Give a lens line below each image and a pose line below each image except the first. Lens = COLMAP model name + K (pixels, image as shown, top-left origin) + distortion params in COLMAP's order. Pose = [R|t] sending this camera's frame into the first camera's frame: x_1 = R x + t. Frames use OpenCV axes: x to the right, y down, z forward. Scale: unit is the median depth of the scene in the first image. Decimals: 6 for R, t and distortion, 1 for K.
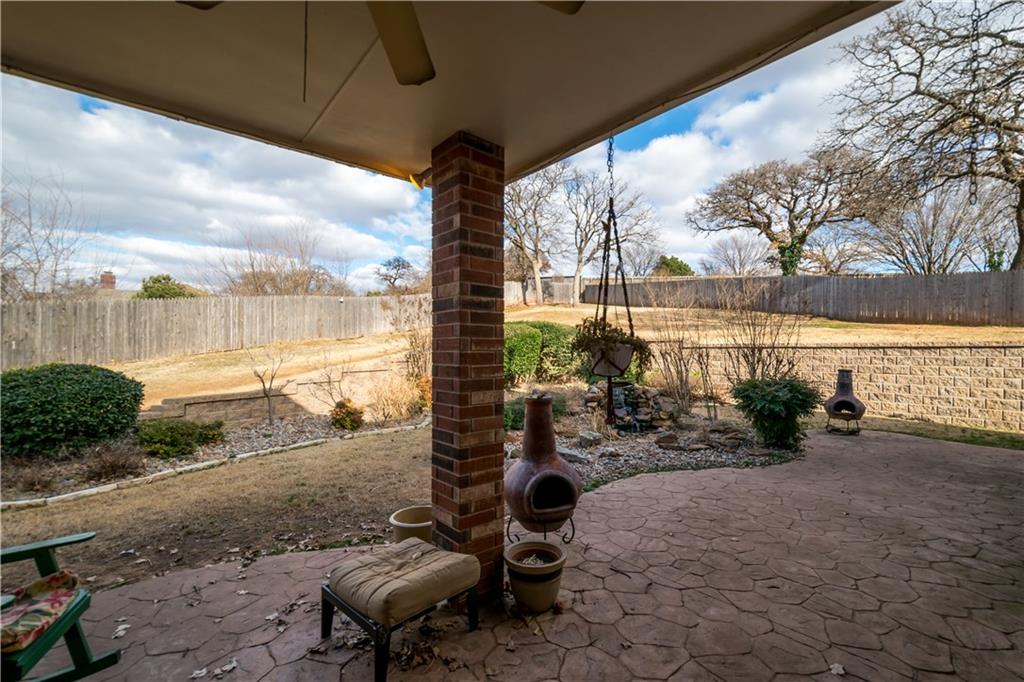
lens RADIAL K [[449.4, 0, 510.8], [0, 449.4, 338.8], [0, 0, 1]] dist [0.021082, -0.007068]
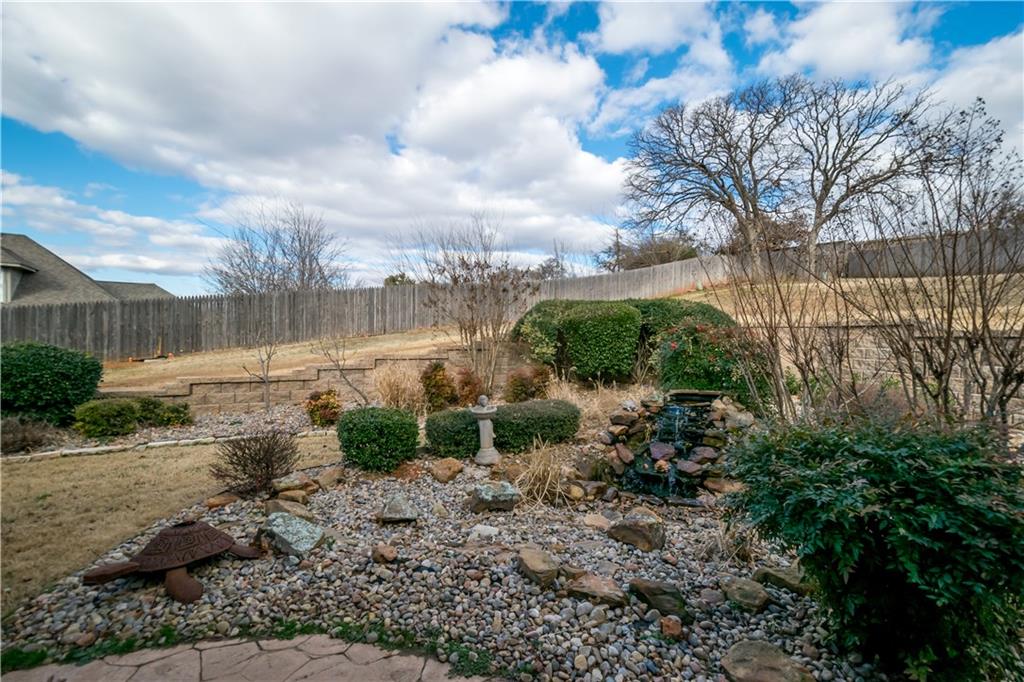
lens RADIAL K [[449.4, 0, 518.1], [0, 449.4, 344.8], [0, 0, 1]] dist [0.021082, -0.007068]
pose [[0.855978, 0.020916, -0.516588, 0.123031], [-0.003268, 0.999380, 0.035048, 0.004584], [0.517001, -0.028312, 0.855516, 0.137801]]
